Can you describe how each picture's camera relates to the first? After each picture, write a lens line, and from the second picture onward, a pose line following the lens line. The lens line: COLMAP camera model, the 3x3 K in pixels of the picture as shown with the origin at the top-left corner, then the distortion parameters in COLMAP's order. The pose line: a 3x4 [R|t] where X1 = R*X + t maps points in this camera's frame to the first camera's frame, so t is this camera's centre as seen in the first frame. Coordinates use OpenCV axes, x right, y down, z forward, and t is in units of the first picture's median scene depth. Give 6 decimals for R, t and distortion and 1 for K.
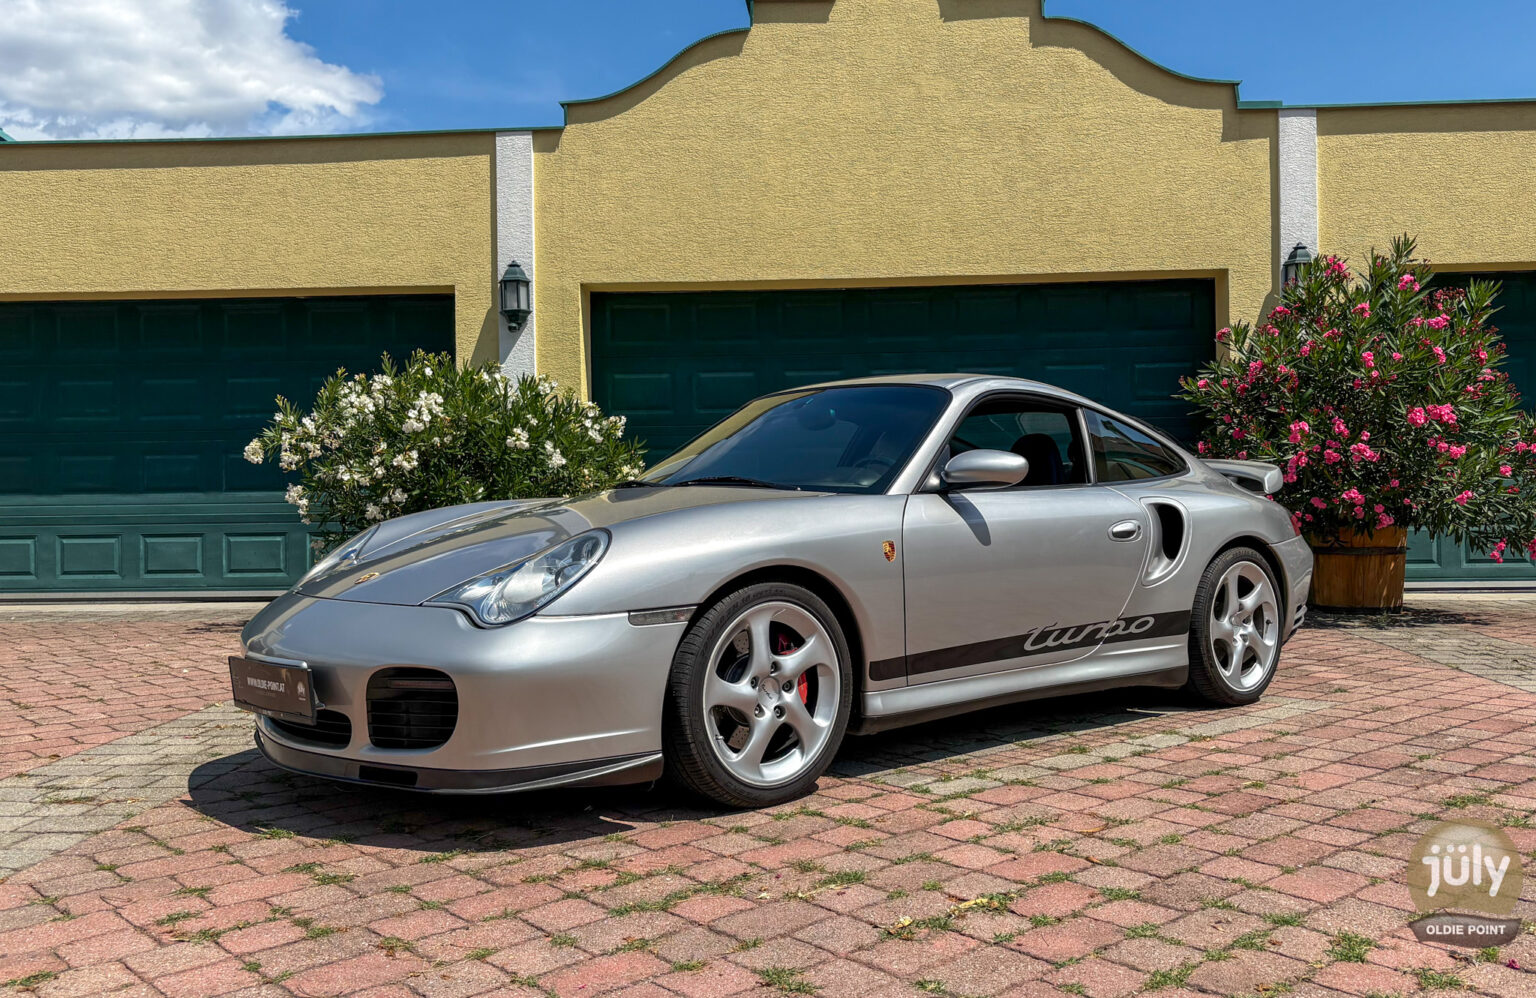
lens RADIAL K [[1356.3, 0, 801.6], [0, 1356.3, 504.6], [0, 0, 1]] dist [0.105580, -0.321825]
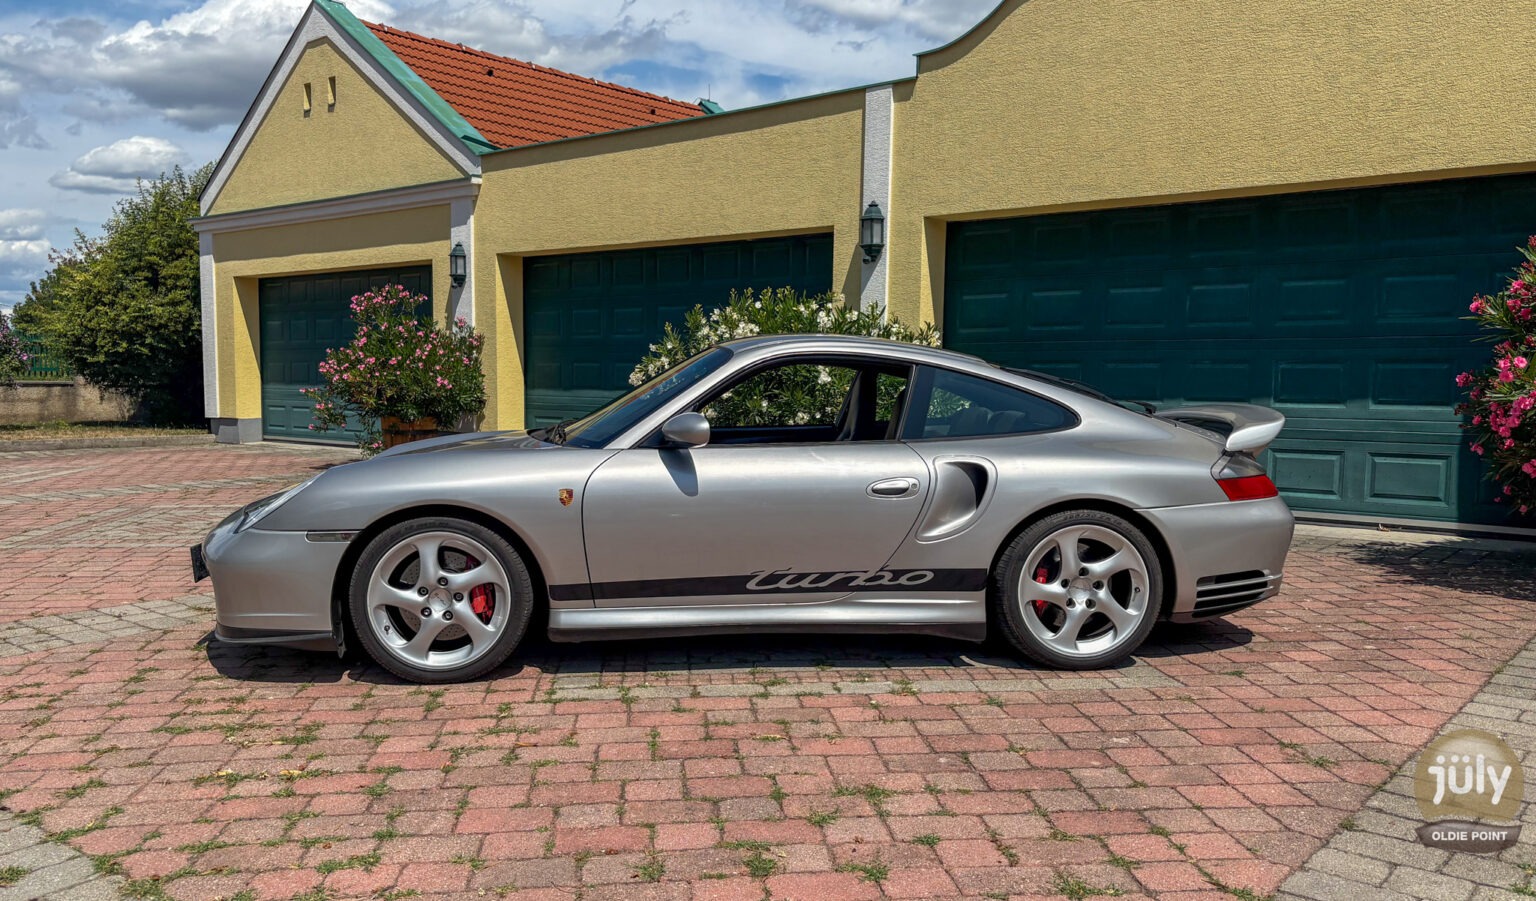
lens RADIAL K [[1221.9, 0, 767.6], [0, 1221.9, 489.9], [0, 0, 1]] dist [0.015363, -0.004108]
pose [[0.803801, 0.073940, -0.590286, 0.399297], [-0.019740, 0.995014, 0.097758, -0.038404], [0.594571, -0.066926, 0.801253, 0.107984]]
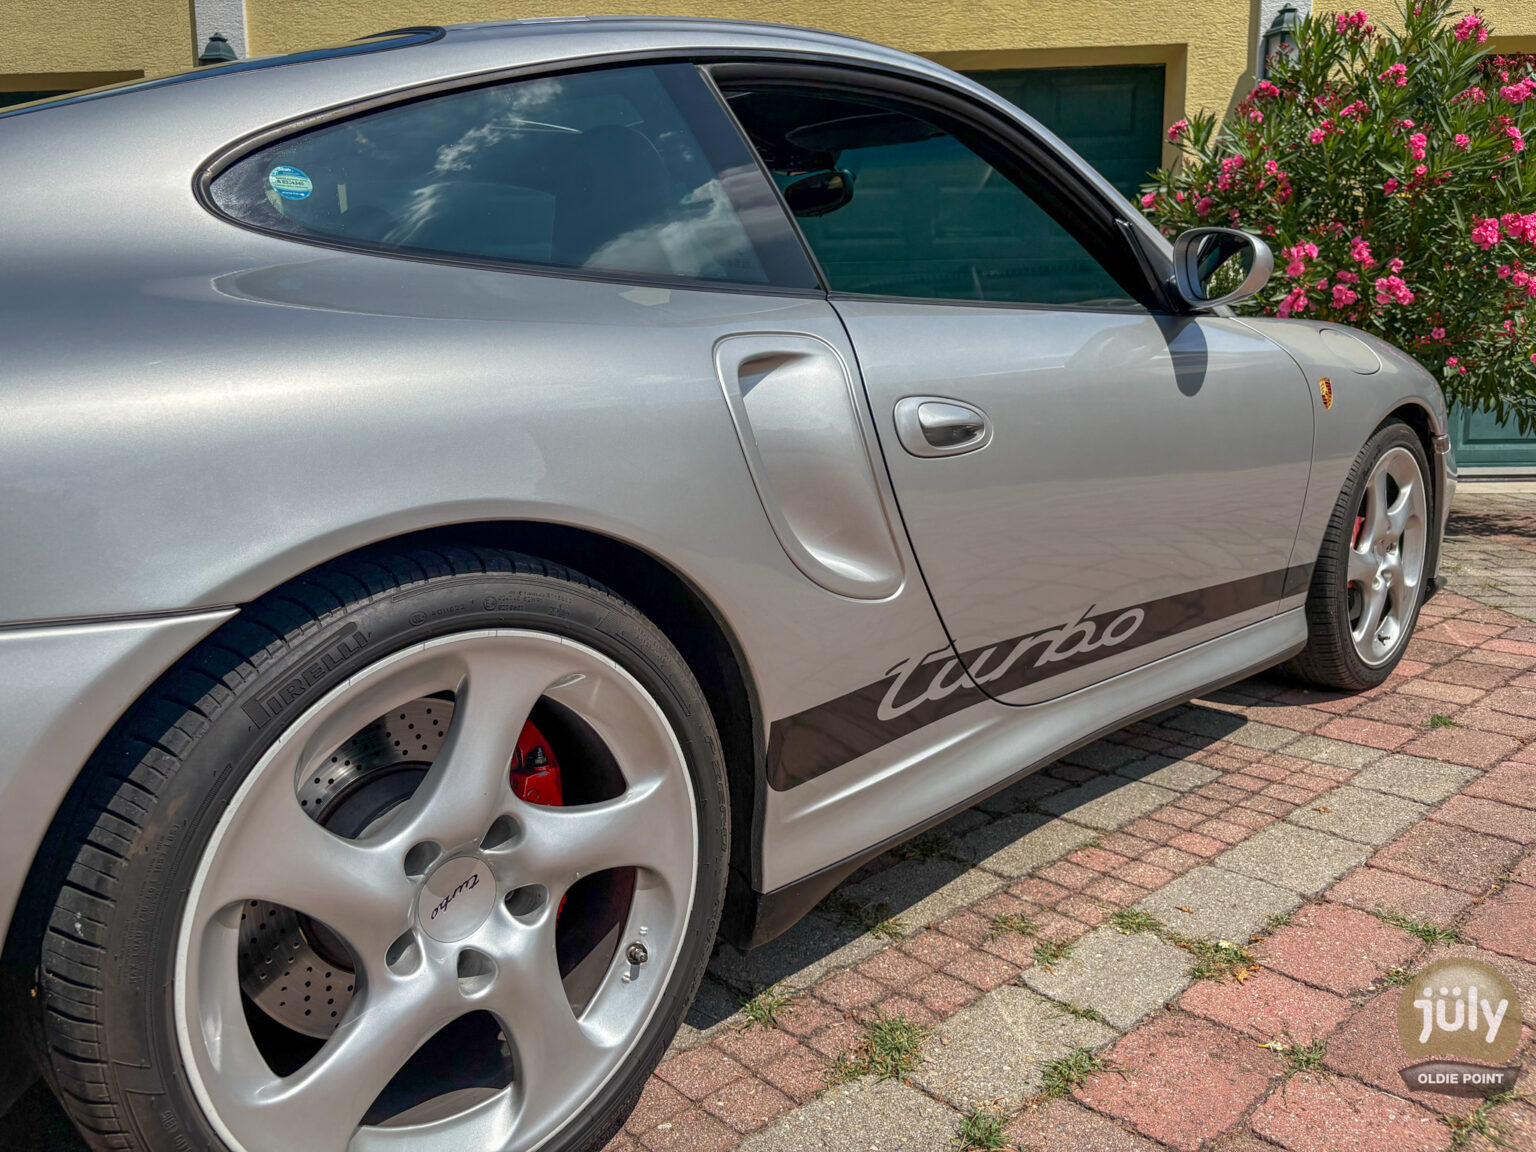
lens RADIAL K [[1157.2, 0, 768.0], [0, 1157.2, 576.0], [0, 0, 1]] dist [0.046203, -0.039697]
pose [[0.999906, -0.003750, 0.013160, 0.085996], [0.001494, 0.985885, 0.167418, 0.004629], [-0.013602, -0.167383, 0.985798, 0.372708]]
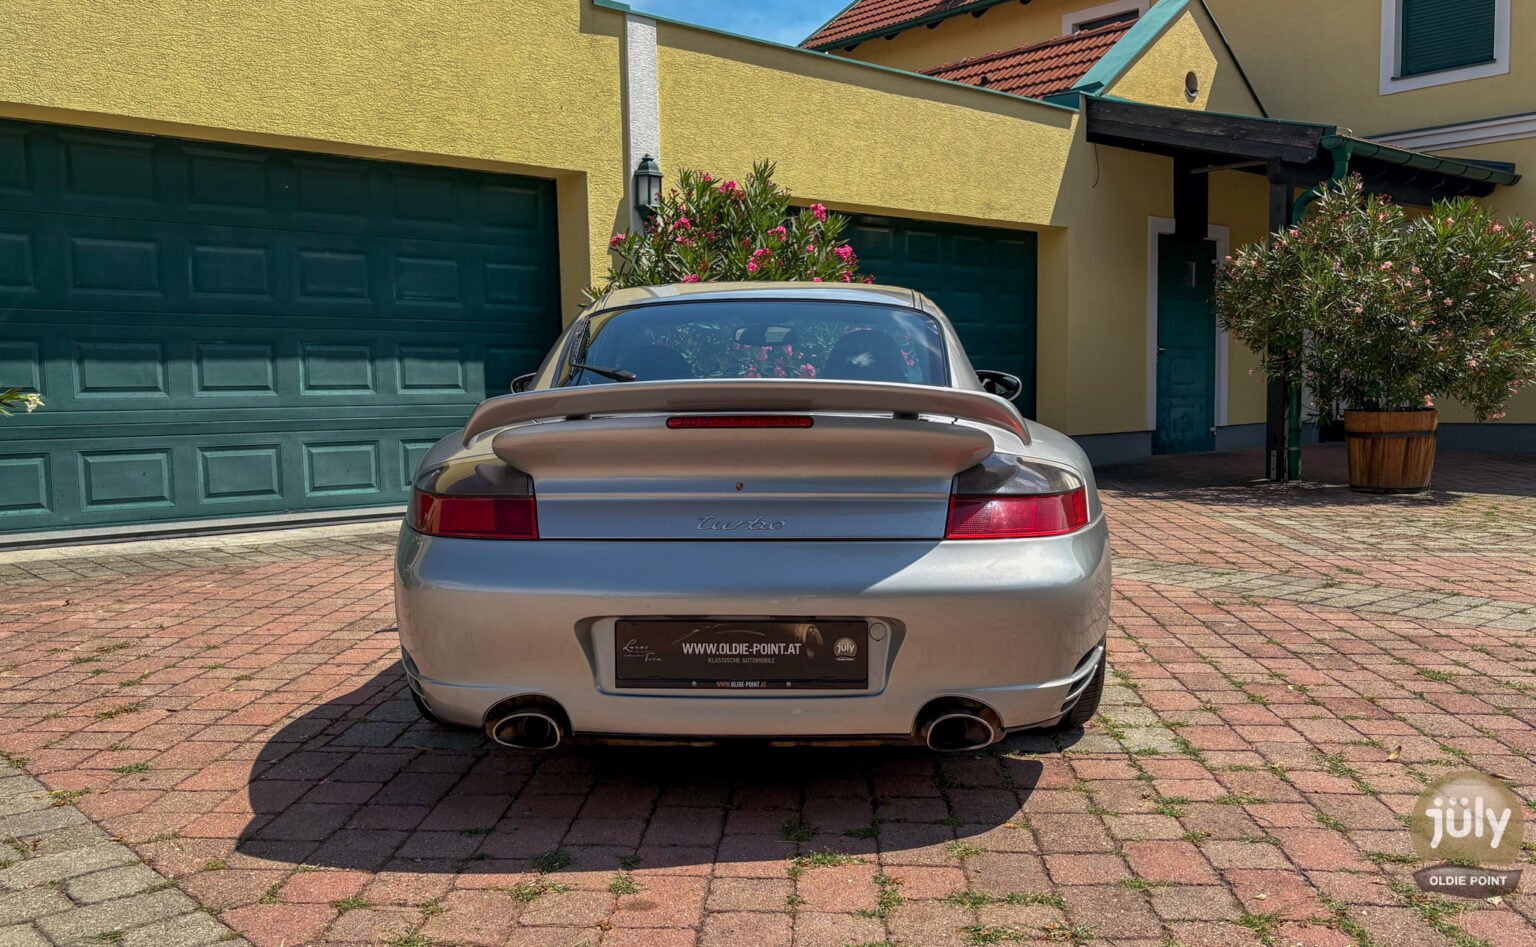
lens RADIAL K [[1351.3, 0, 750.3], [0, 1351.3, 511.4], [0, 0, 1]] dist [-0.001951, 0.006475]
pose [[0.710937, -0.057956, 0.700863, -0.323440], [0.002343, 0.996788, 0.080051, -0.009748], [-0.703252, -0.055269, 0.708790, 0.251624]]
